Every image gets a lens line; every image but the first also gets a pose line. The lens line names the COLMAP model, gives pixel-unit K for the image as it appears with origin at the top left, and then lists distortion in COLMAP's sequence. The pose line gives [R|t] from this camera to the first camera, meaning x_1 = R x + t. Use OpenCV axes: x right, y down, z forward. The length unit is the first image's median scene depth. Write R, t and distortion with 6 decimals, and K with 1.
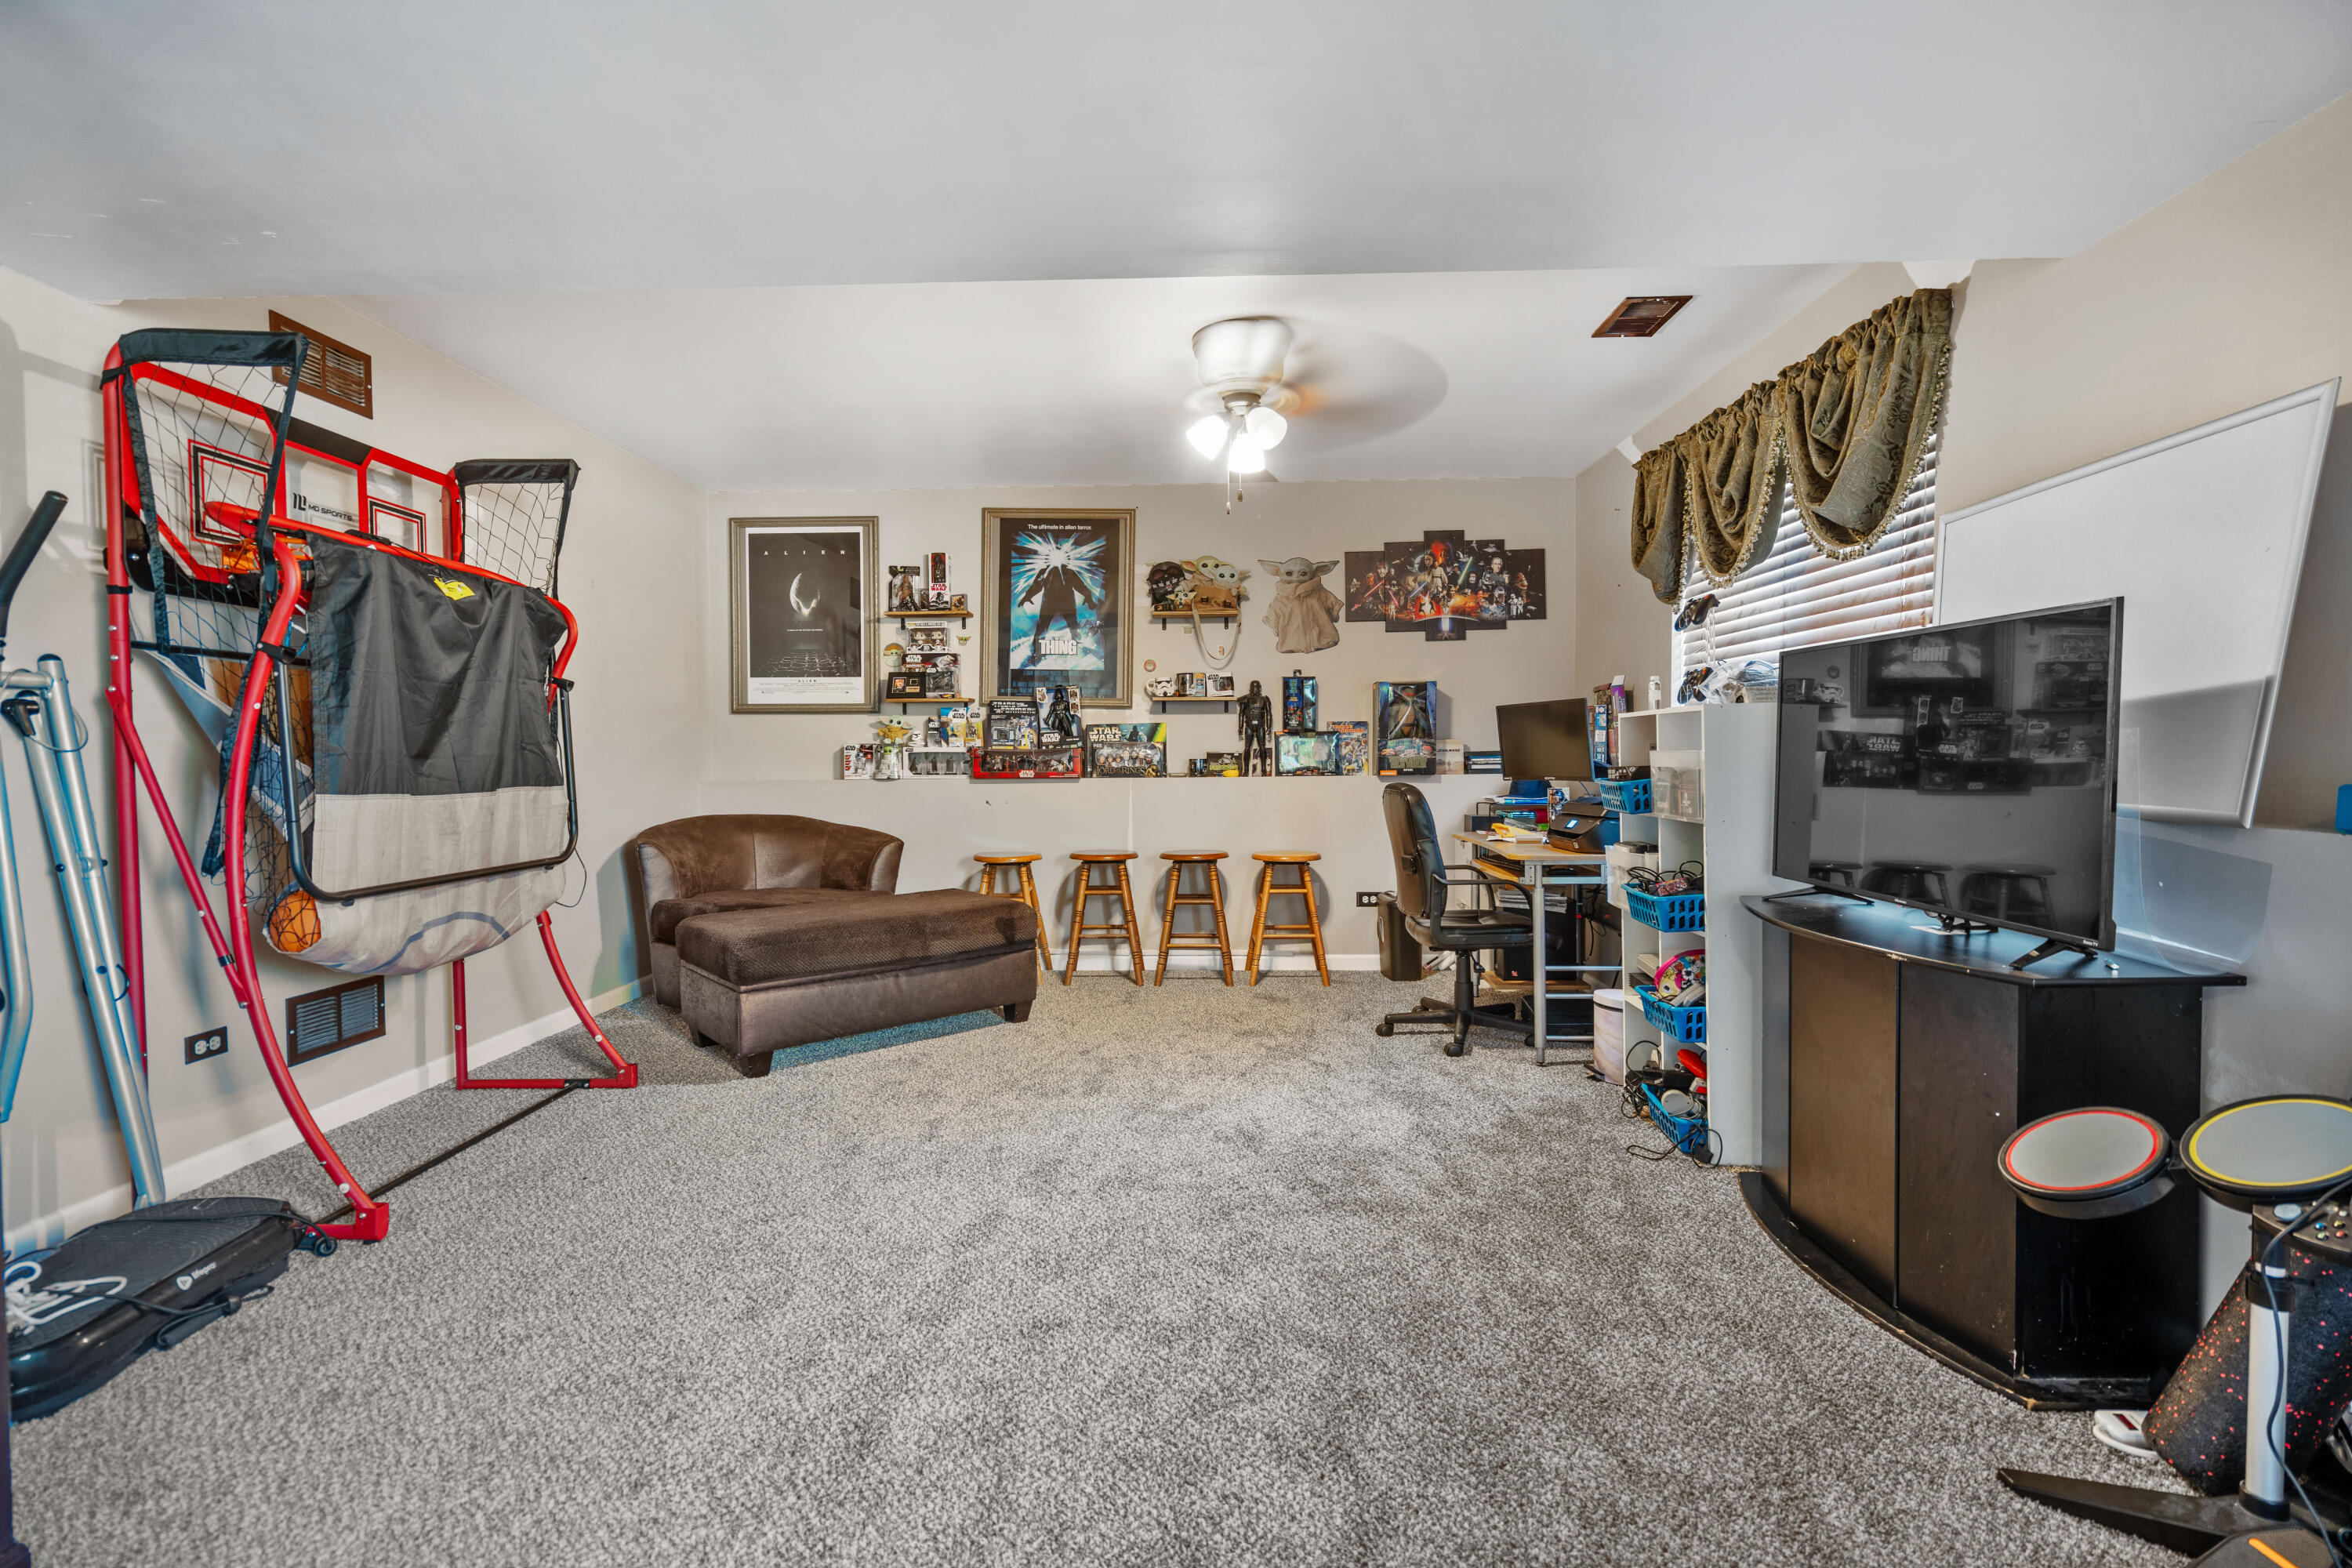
lens RADIAL K [[1059.1, 0, 1176.0], [0, 1059.1, 784.0], [0, 0, 1]] dist [-0.001626, 0.000253]
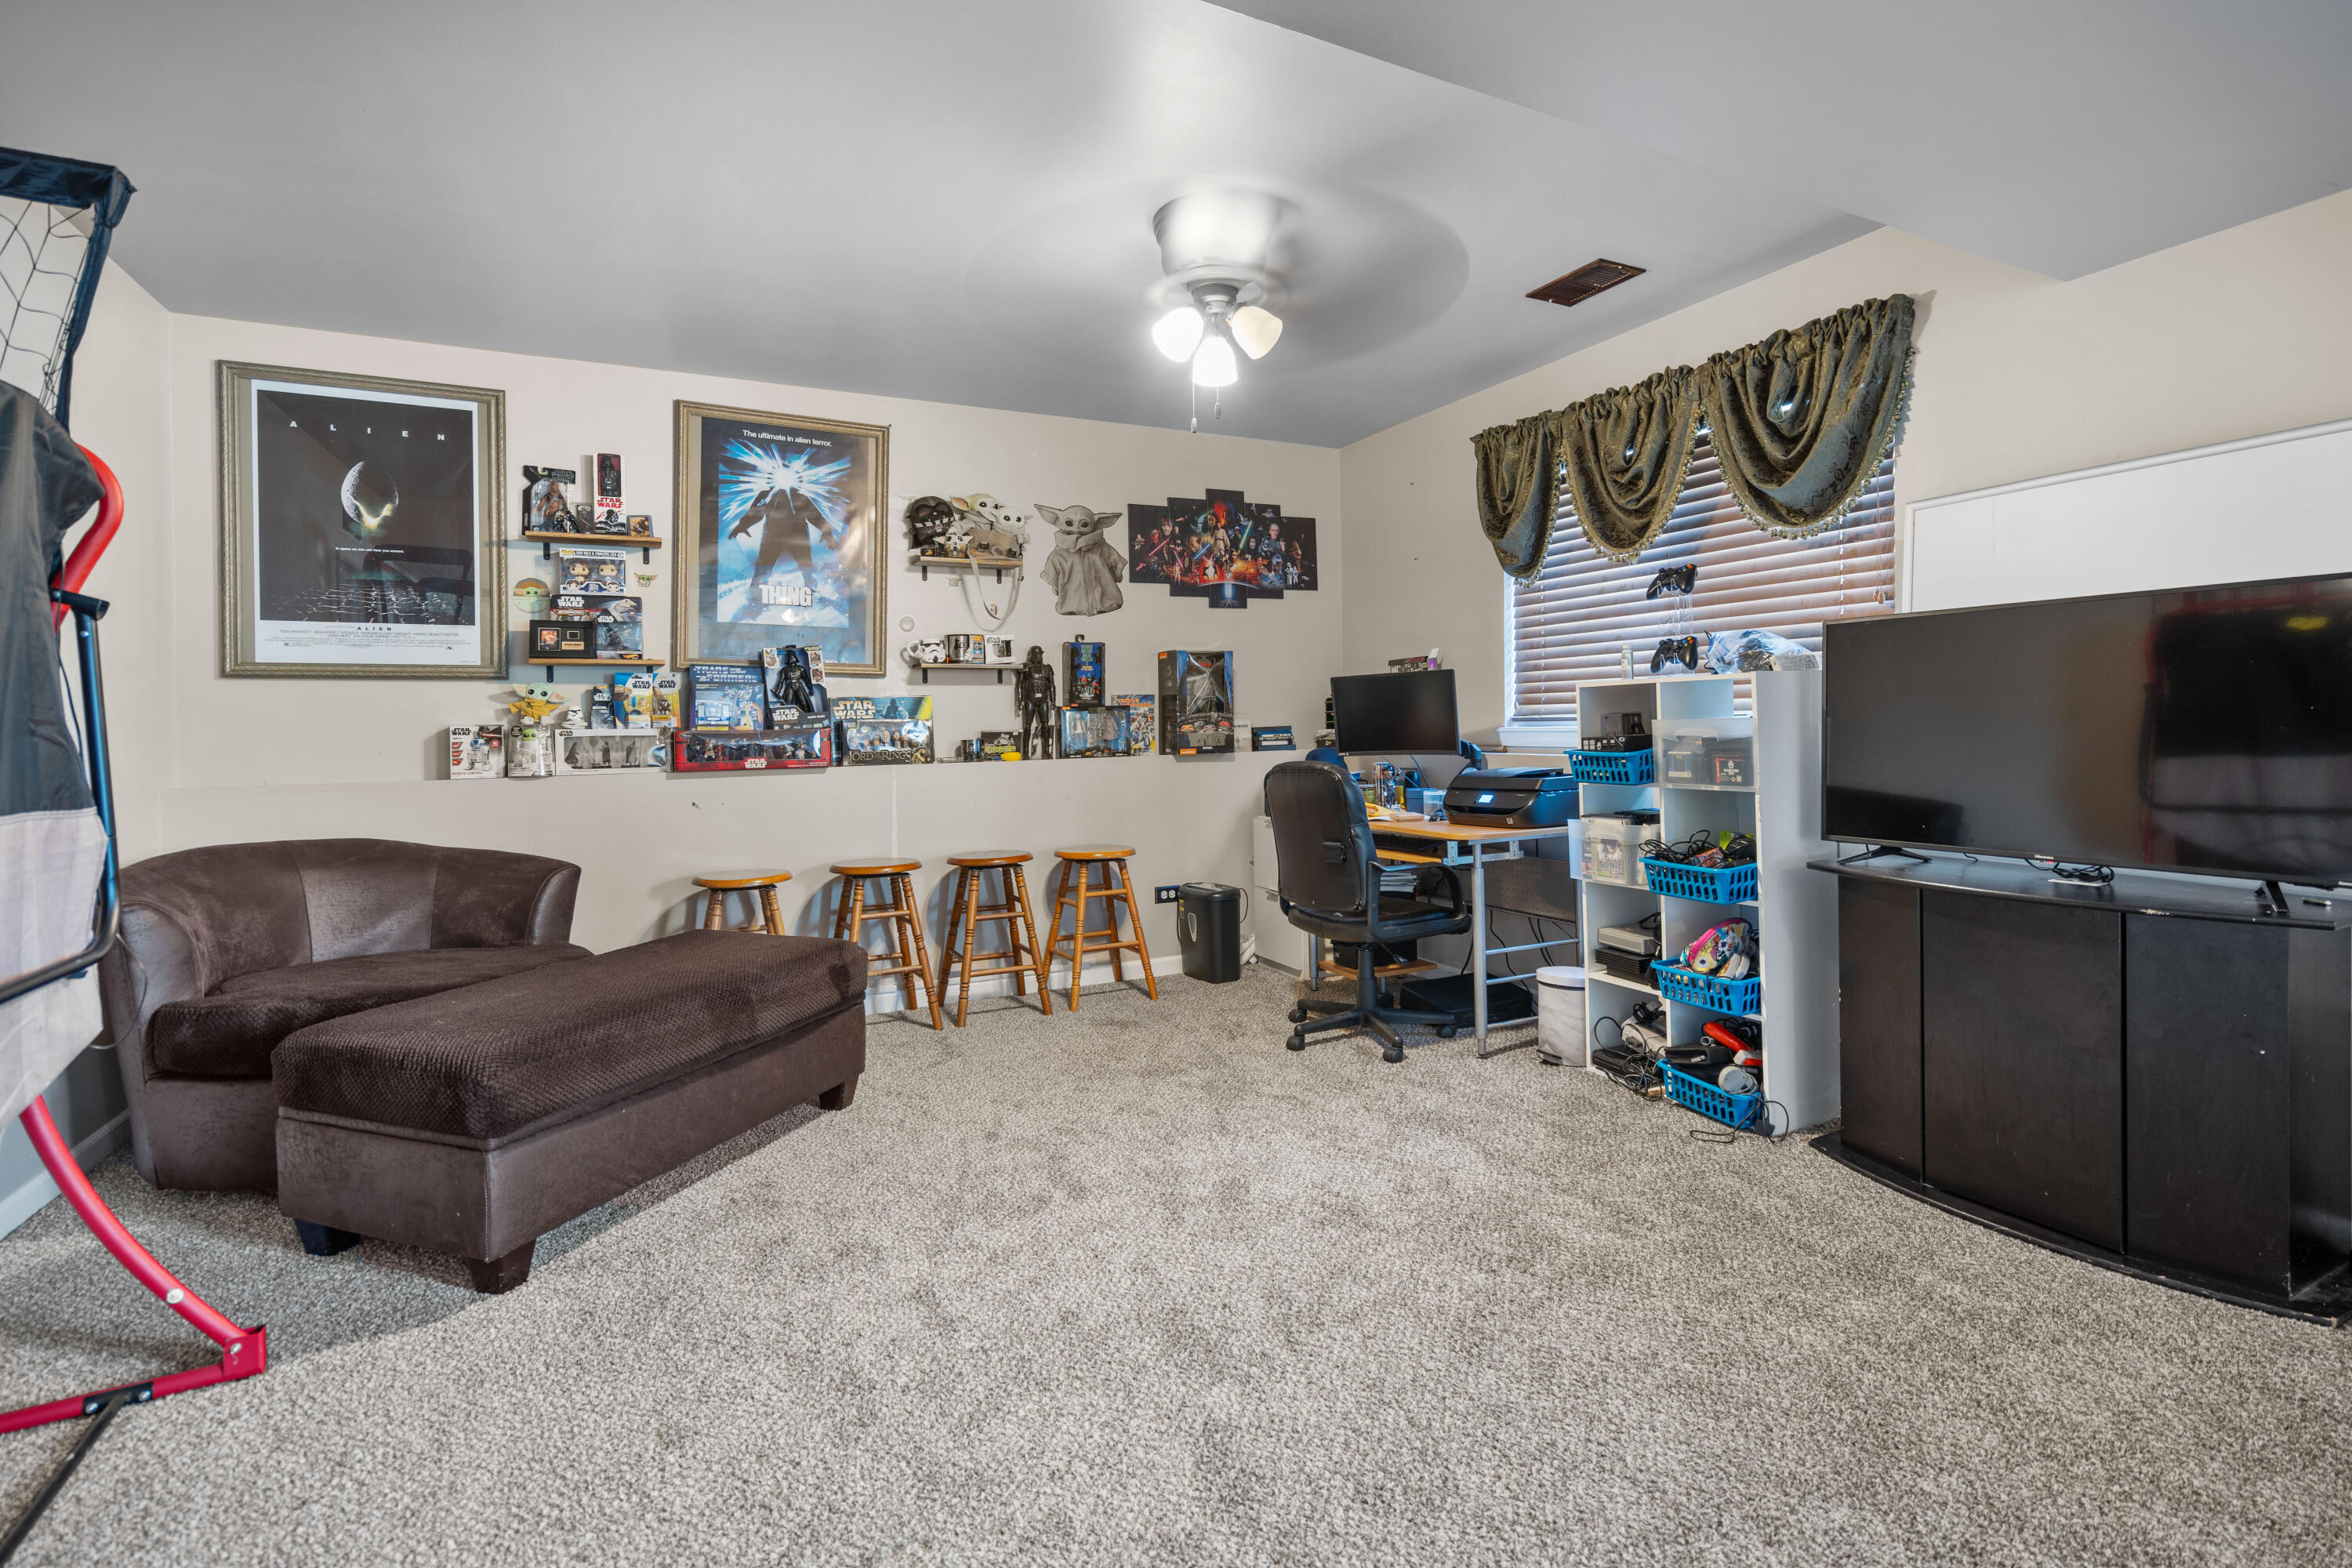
lens RADIAL K [[1076.4, 0, 1176.6], [0, 1076.4, 731.8], [0, 0, 1]] dist [-0.001873, 0.000618]
pose [[0.876866, -0.012560, 0.480571, -0.241768], [0.028112, 0.999288, -0.025177, -0.004345], [-0.479912, 0.035587, 0.876594, 0.197316]]
